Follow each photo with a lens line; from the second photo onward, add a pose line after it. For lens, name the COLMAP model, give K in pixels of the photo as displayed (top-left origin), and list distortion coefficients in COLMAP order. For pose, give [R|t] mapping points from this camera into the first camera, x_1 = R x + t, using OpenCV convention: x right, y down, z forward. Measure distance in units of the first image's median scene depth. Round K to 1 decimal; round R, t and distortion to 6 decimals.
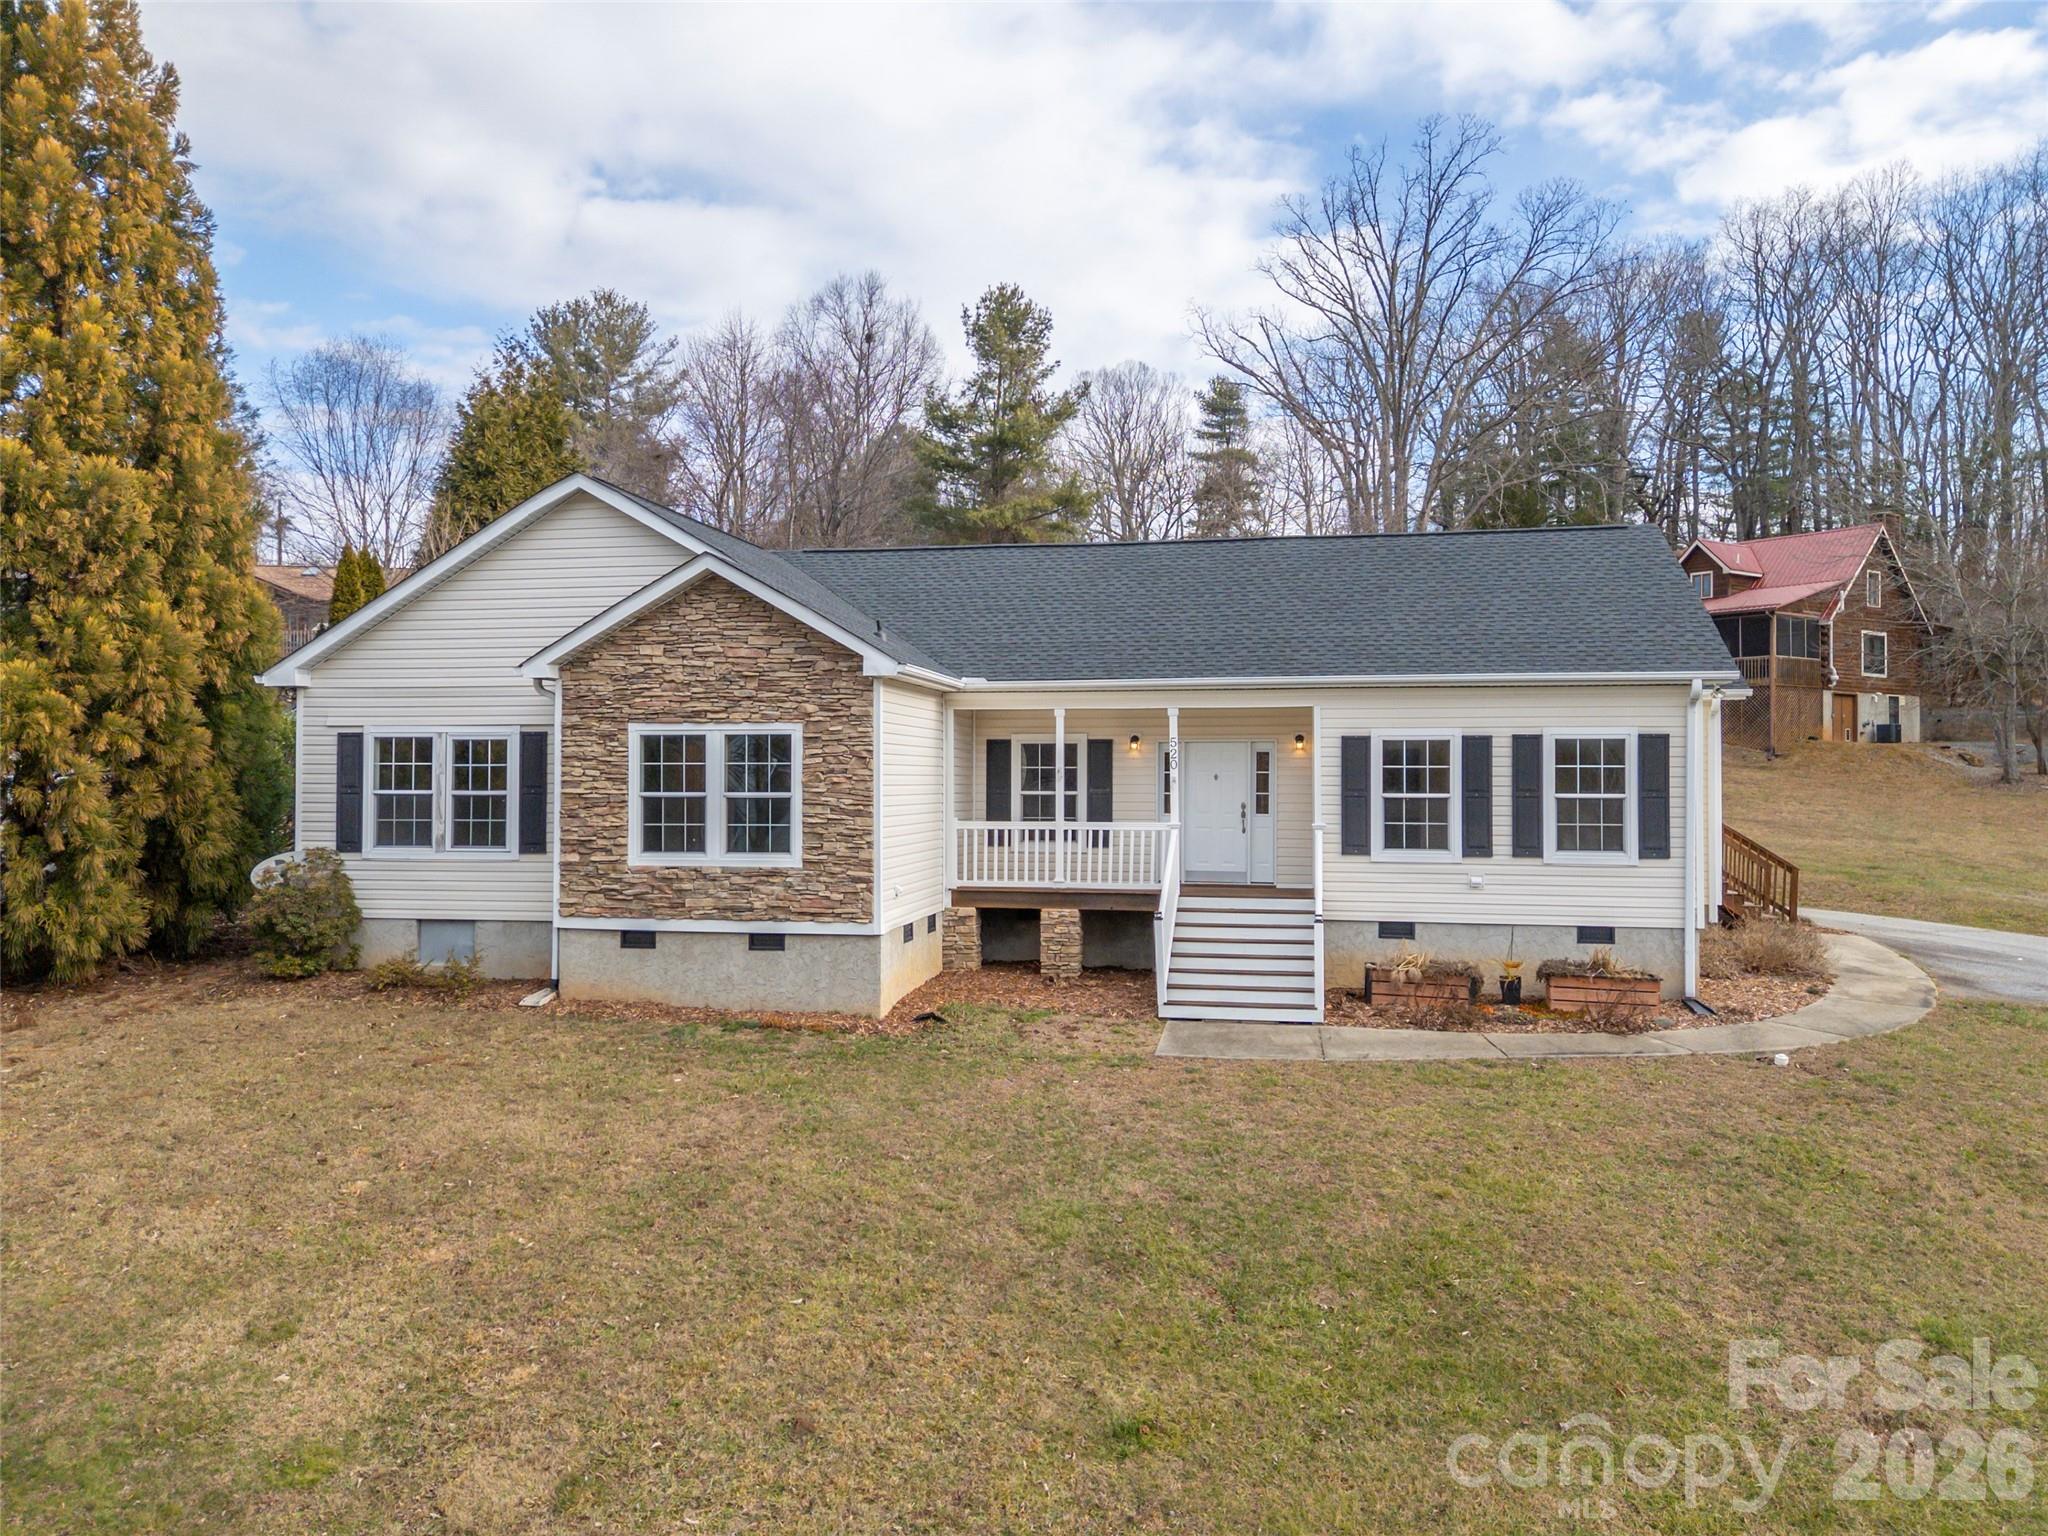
lens RADIAL K [[1499.6, 0, 1023.5], [0, 1499.6, 751.3], [0, 0, 1]] dist [0.076562, -0.063418]
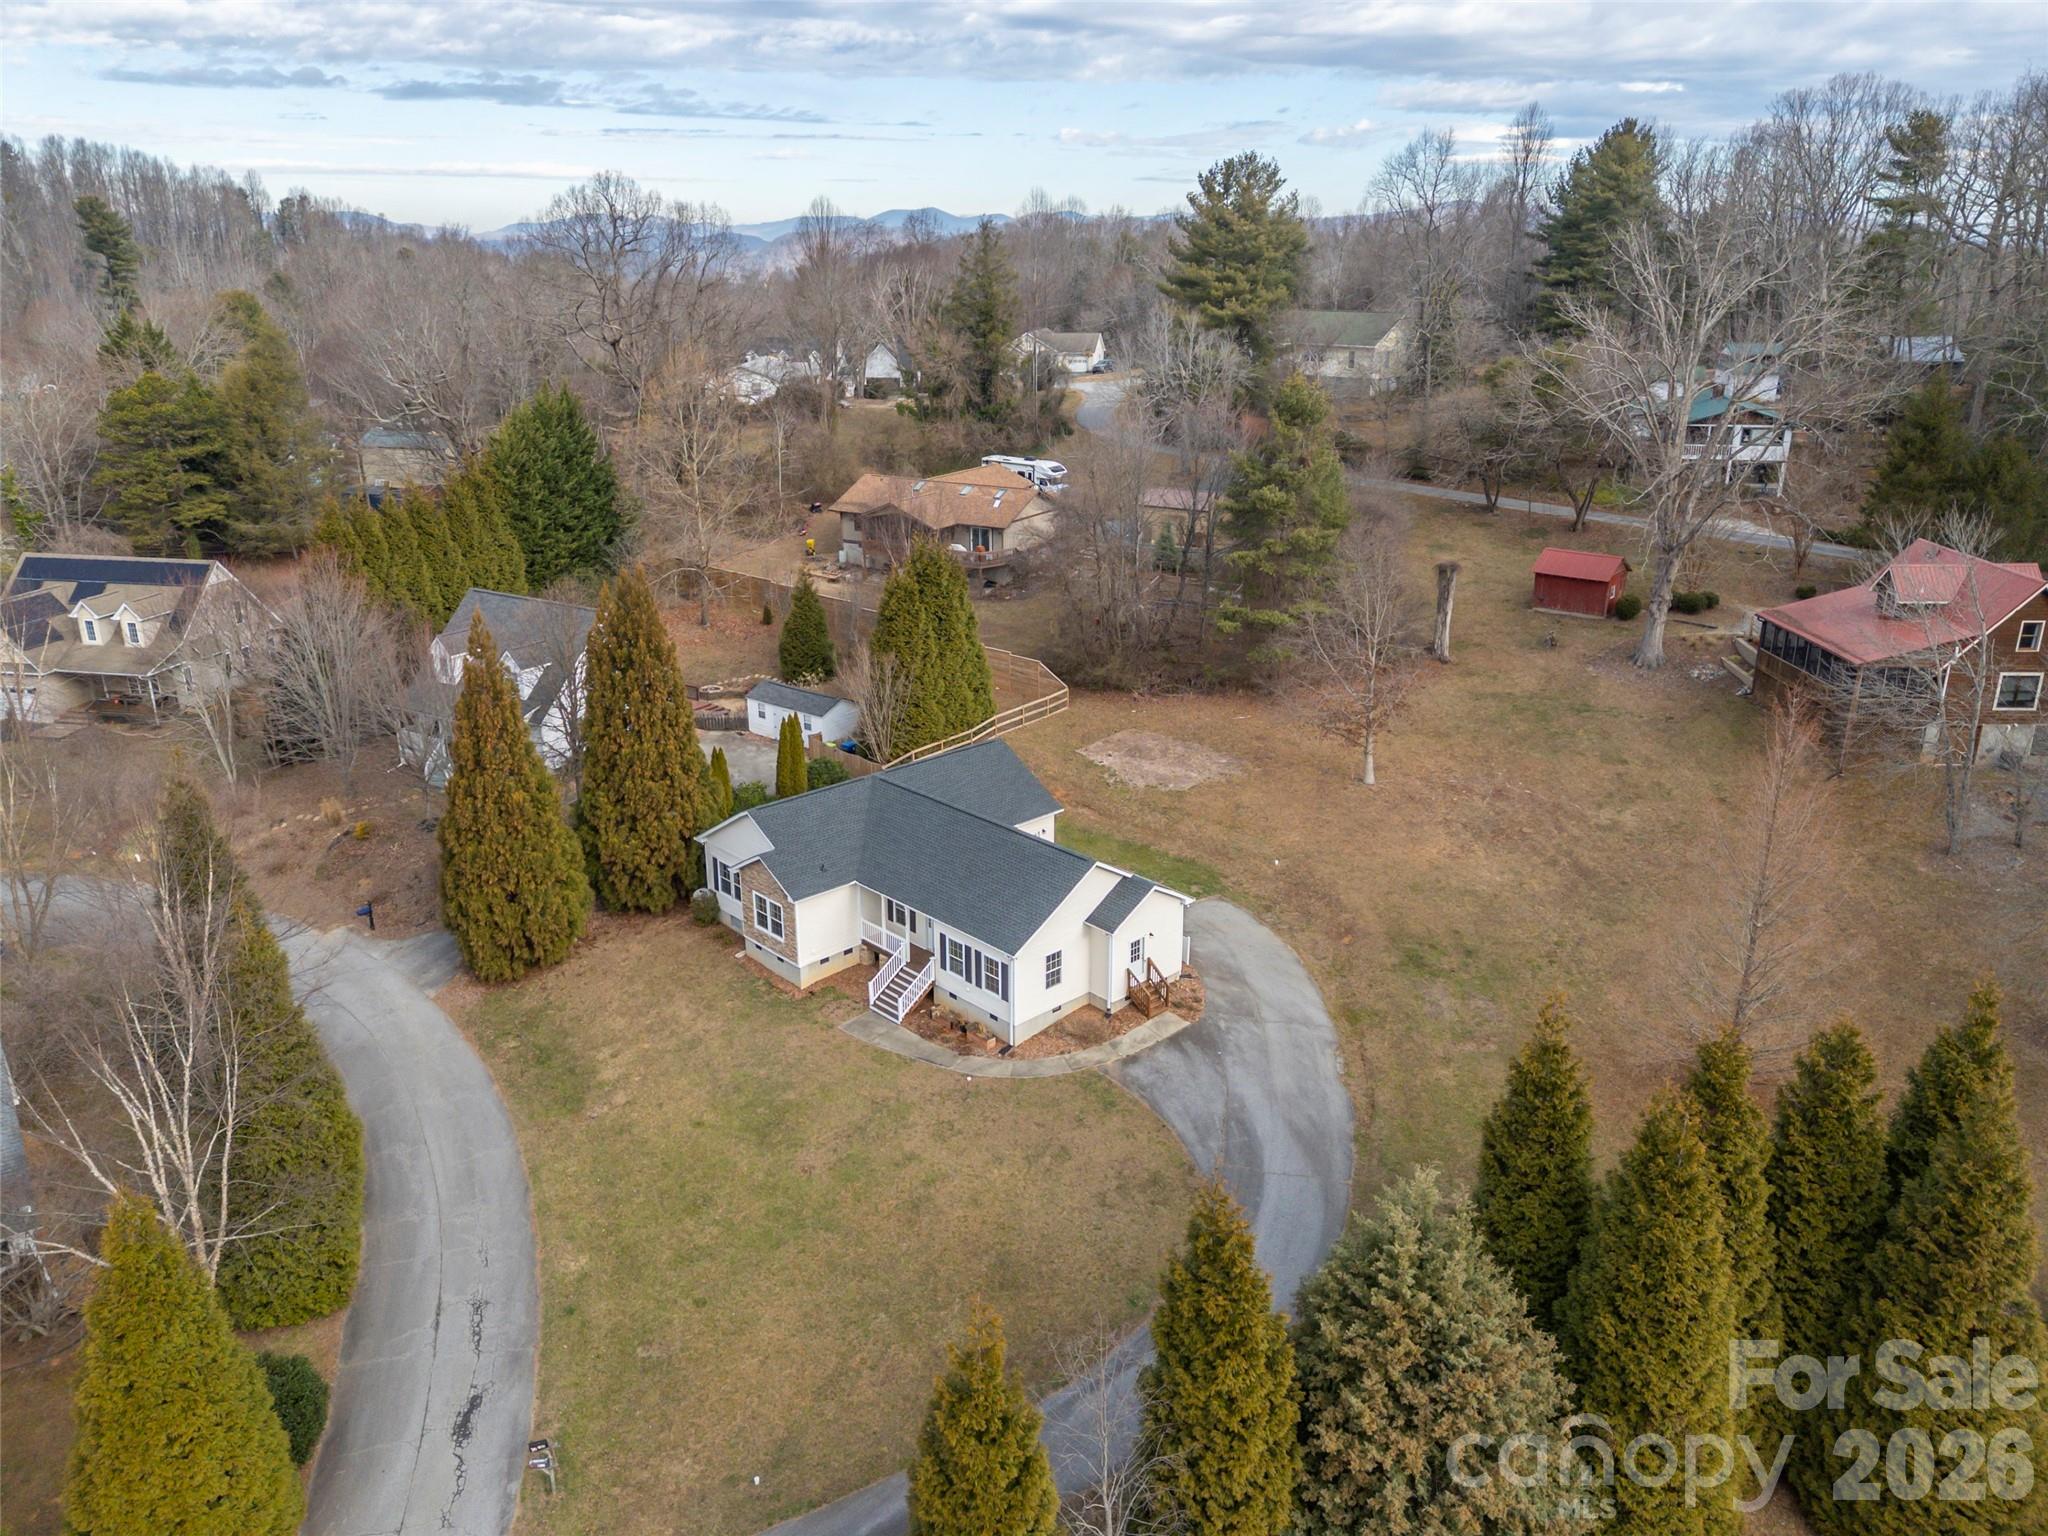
lens RADIAL K [[1513.0, 0, 1020.2], [0, 1513.0, 743.7], [0, 0, 1]] dist [0.101812, -0.159152]
pose [[0.805396, 0.178043, -0.565366, 2.061430], [0.019269, 0.945453, 0.325189, -1.400049], [0.592424, -0.272800, 0.758033, -1.141613]]
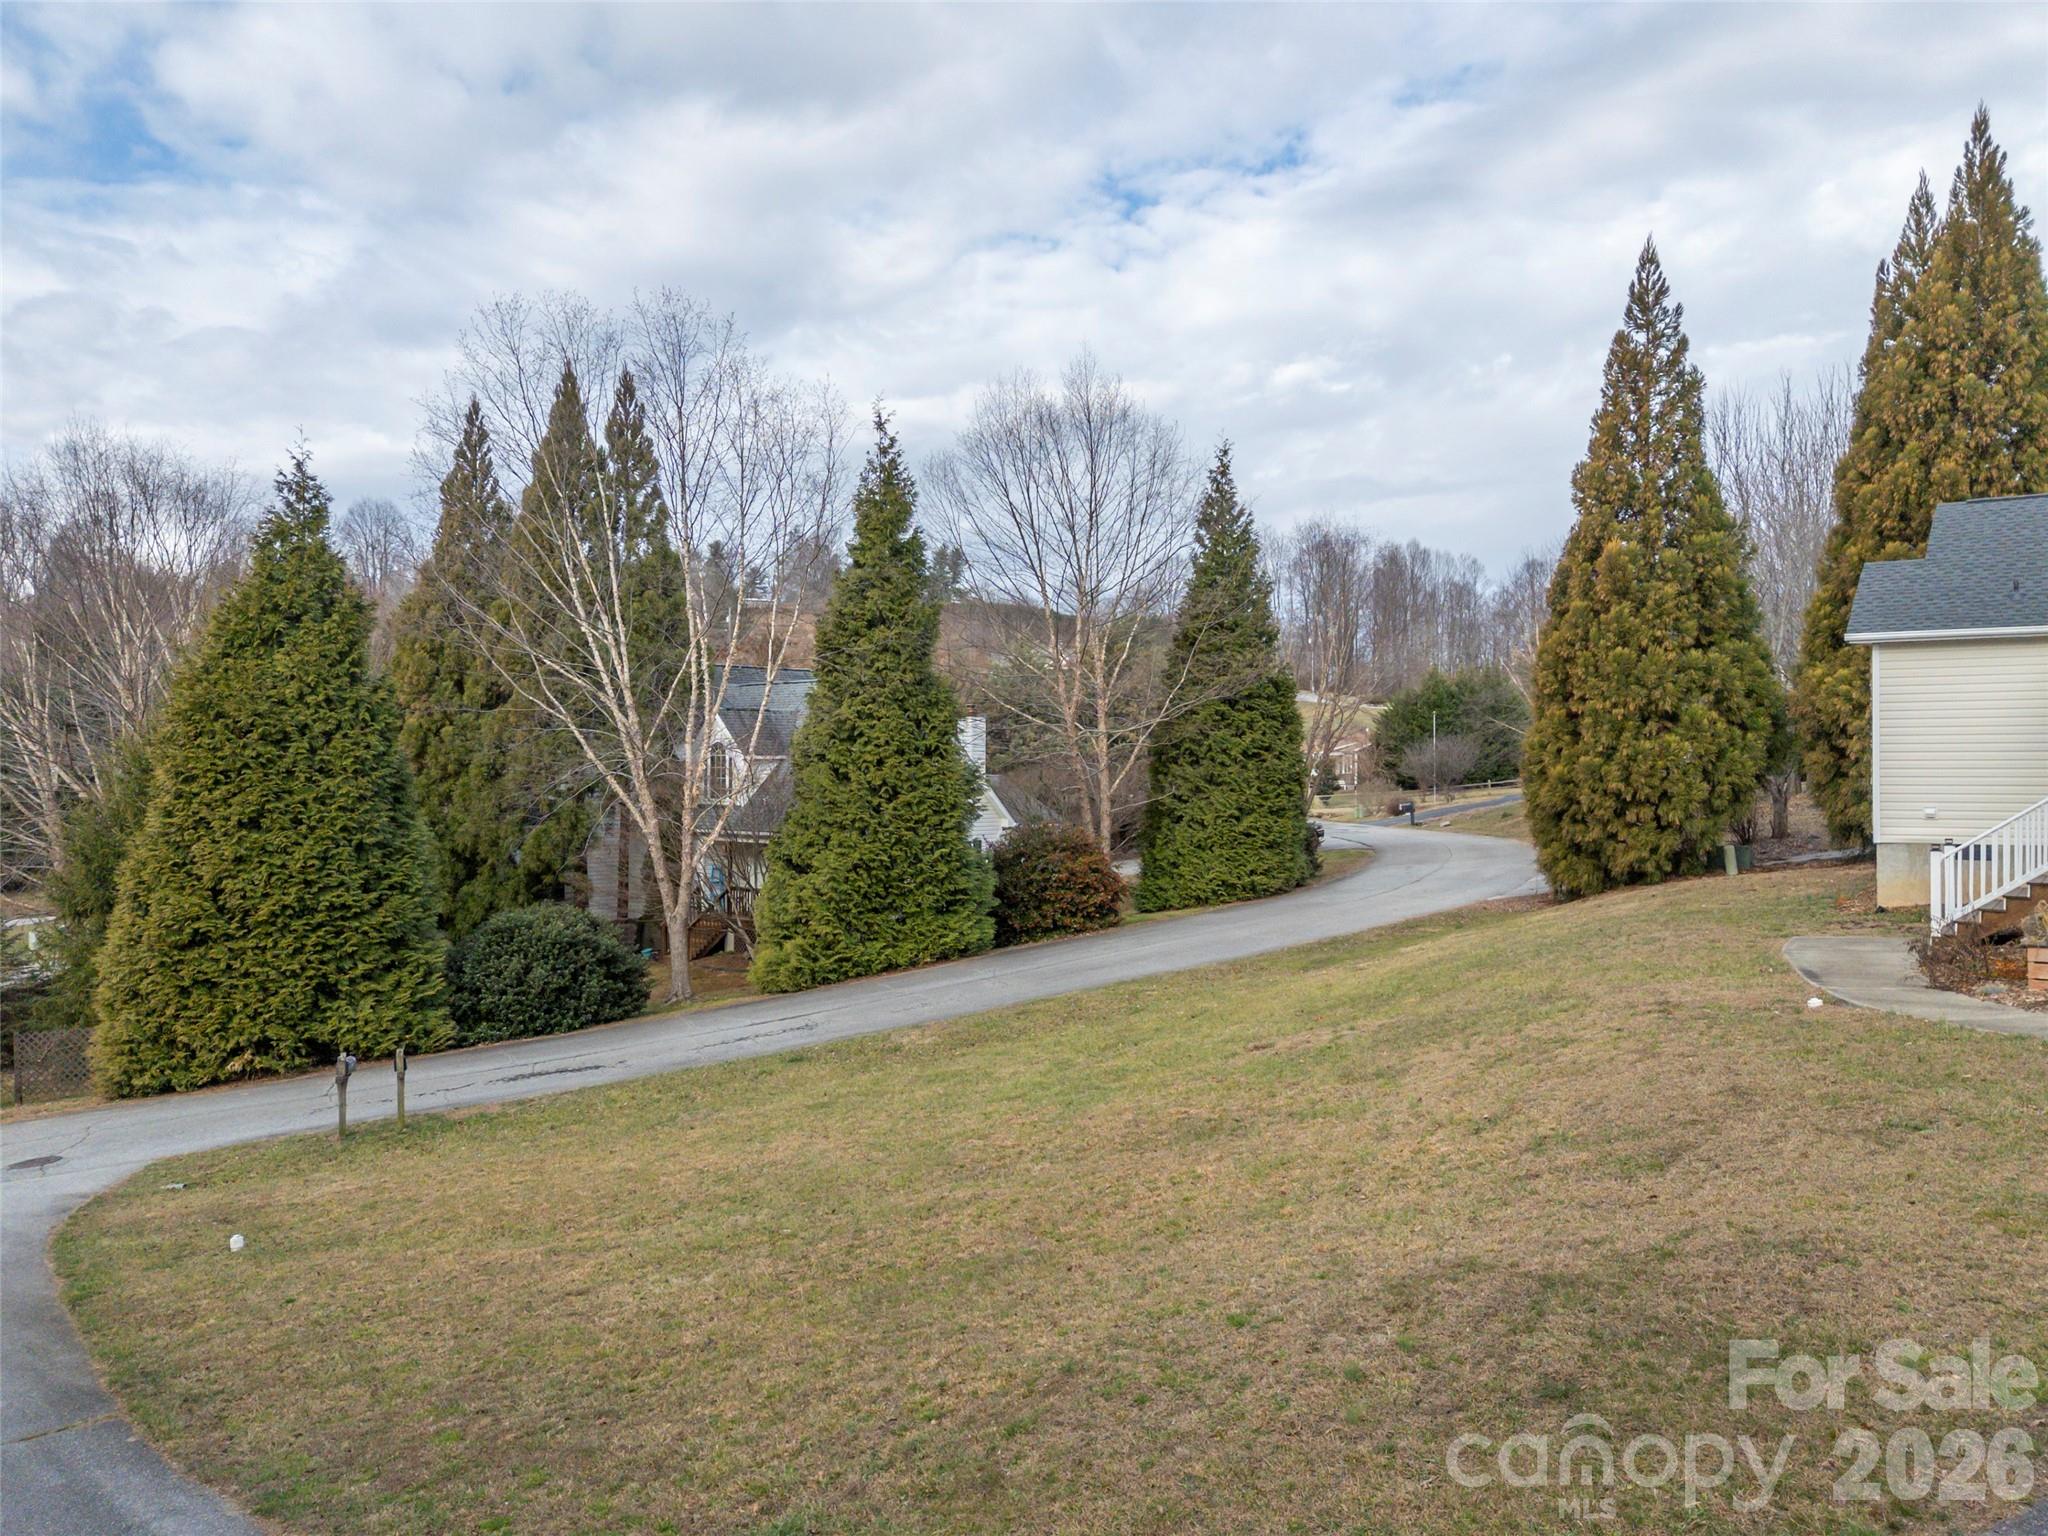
lens RADIAL K [[1499.6, 0, 1023.5], [0, 1499.6, 751.3], [0, 0, 1]] dist [0.076562, -0.063418]
pose [[-0.419308, -0.009907, -0.907790, 1.308572], [0.016486, 0.999692, -0.018525, 0.051567], [0.907695, -0.022734, -0.419015, 0.822849]]
